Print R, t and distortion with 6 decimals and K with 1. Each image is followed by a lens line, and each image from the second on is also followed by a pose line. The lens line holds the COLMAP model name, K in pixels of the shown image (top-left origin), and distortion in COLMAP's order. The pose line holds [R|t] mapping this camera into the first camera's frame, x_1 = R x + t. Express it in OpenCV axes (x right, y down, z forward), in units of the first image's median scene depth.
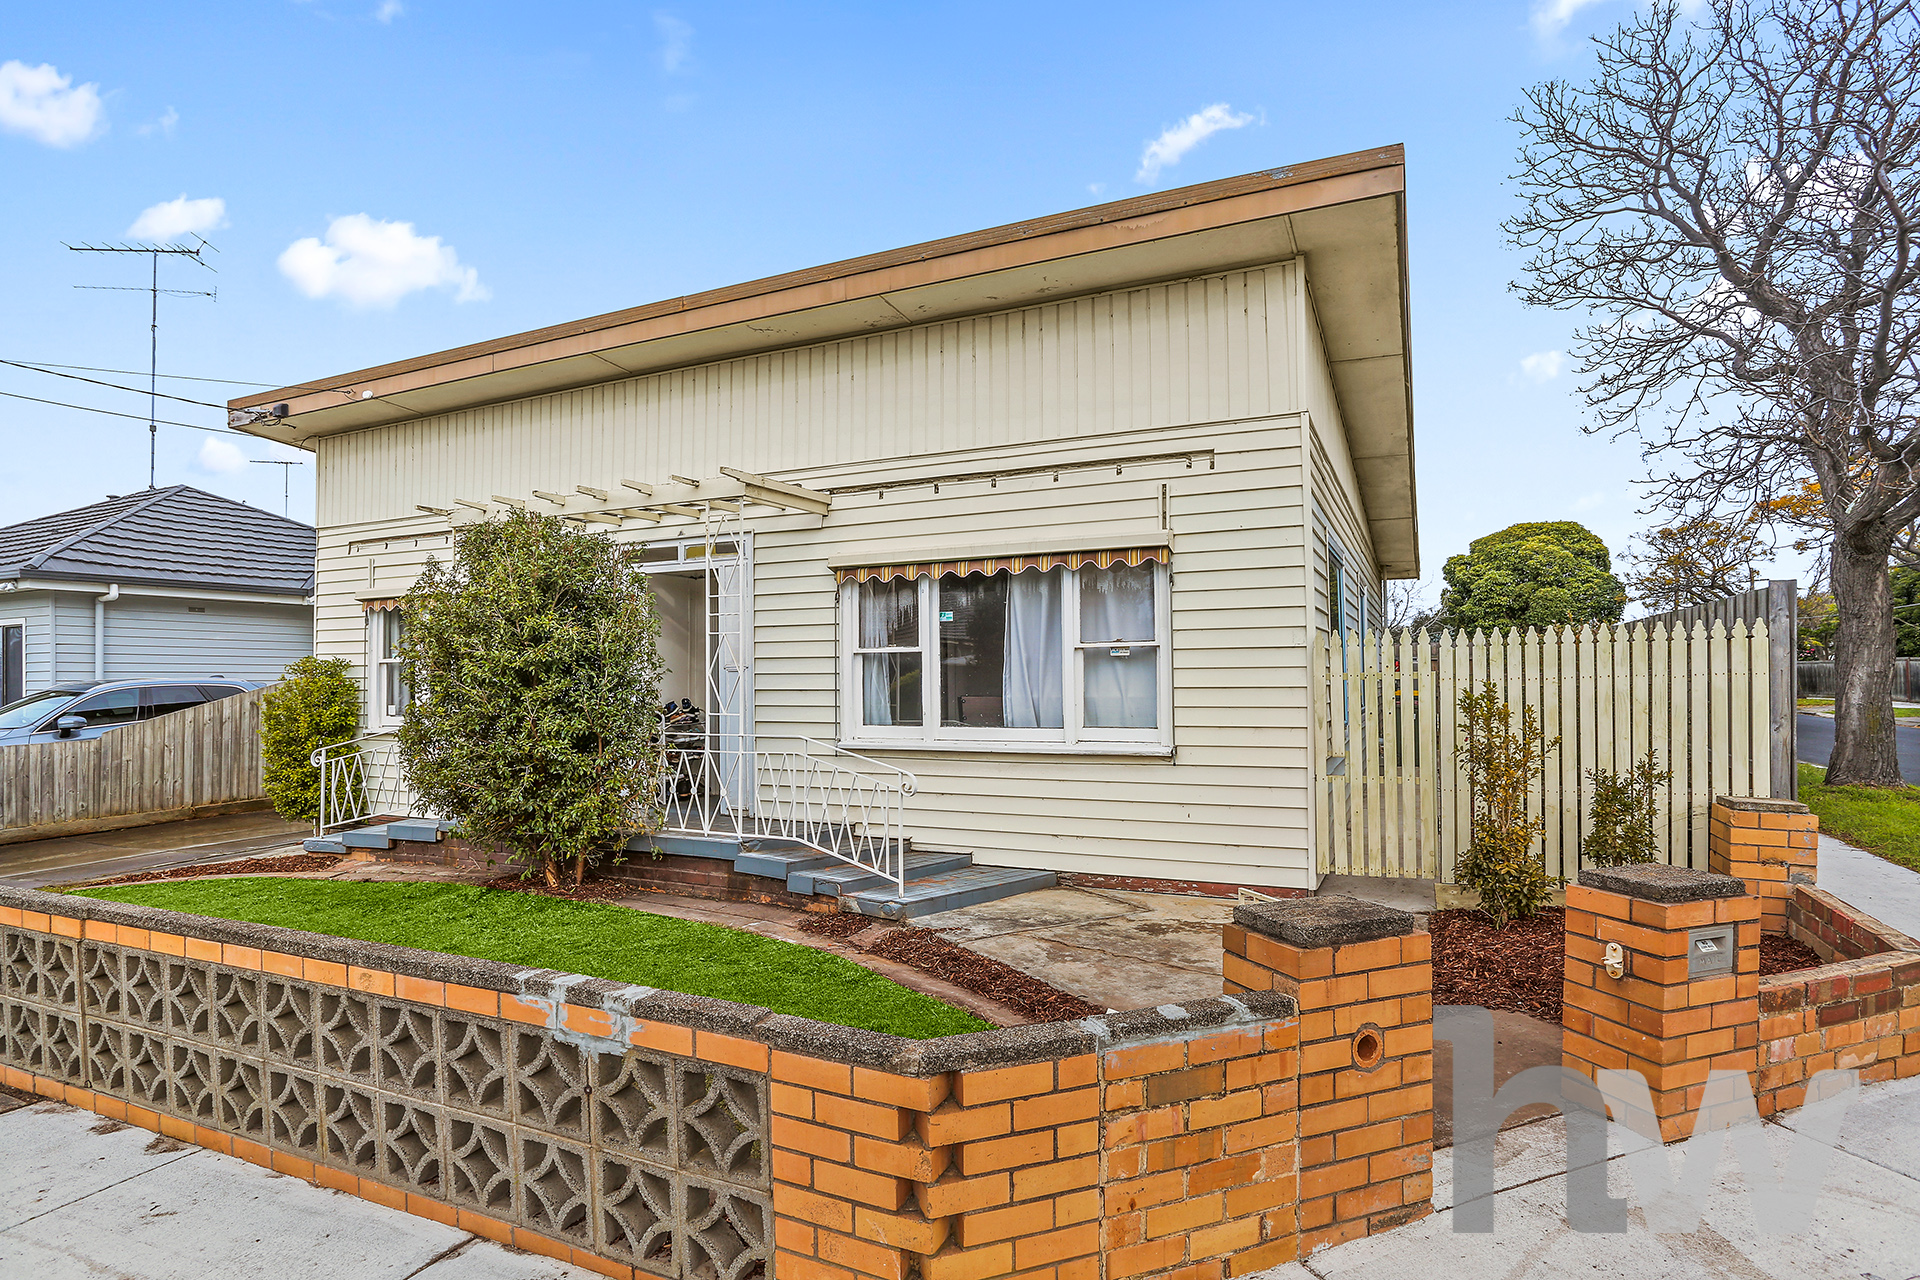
lens RADIAL K [[995.1, 0, 955.8], [0, 995.1, 652.0], [0, 0, 1]] dist [-0.004975, 0.000297]
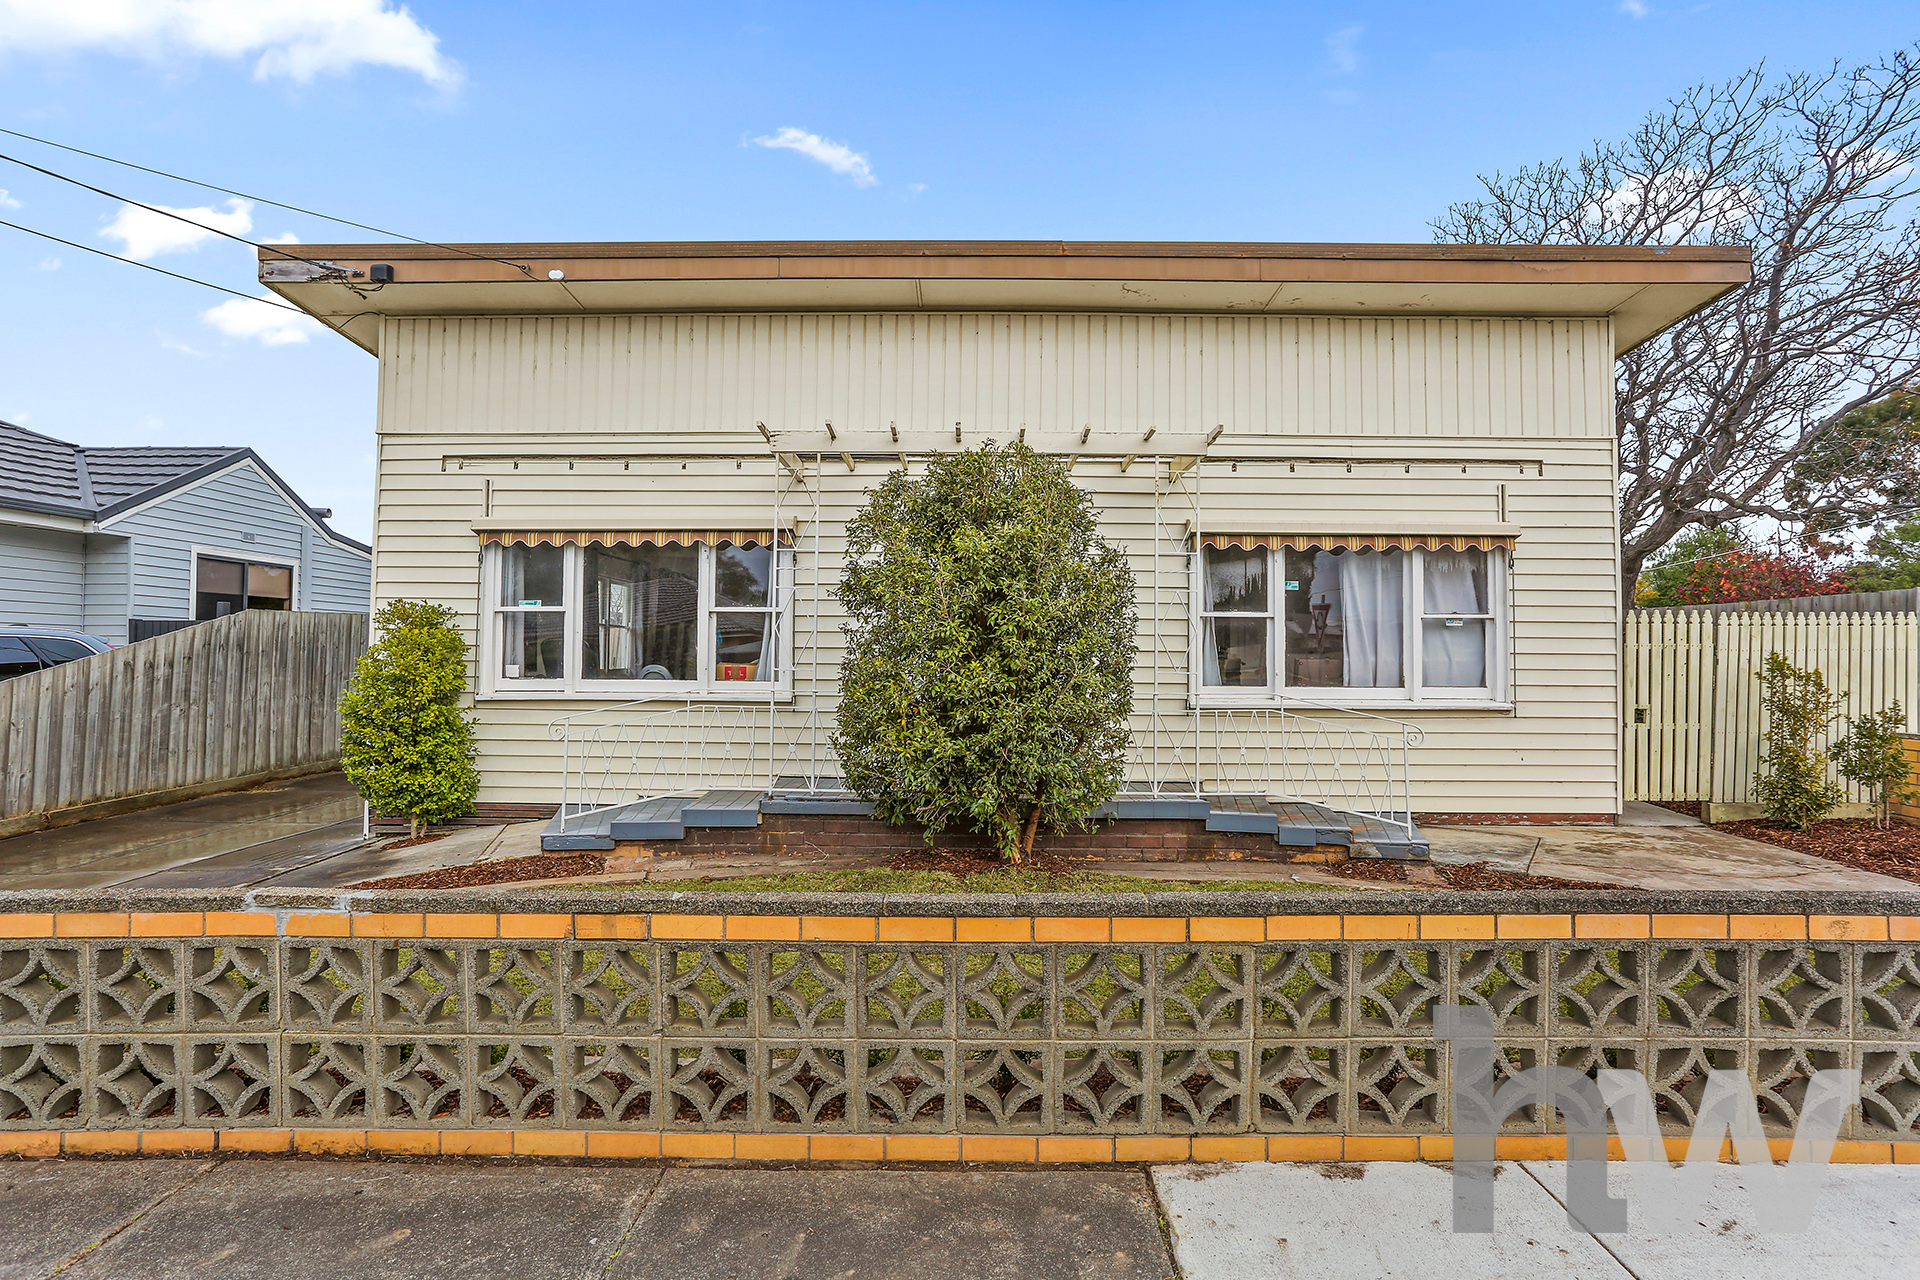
lens RADIAL K [[935.3, 0, 962.9], [0, 935.3, 610.6], [0, 0, 1]] dist [0.001635, 0.000622]
pose [[0.904576, 0.034821, 0.424888, -0.765366], [-0.025977, 0.999309, -0.026593, 0.027851], [-0.425520, 0.013018, 0.904855, 0.227097]]
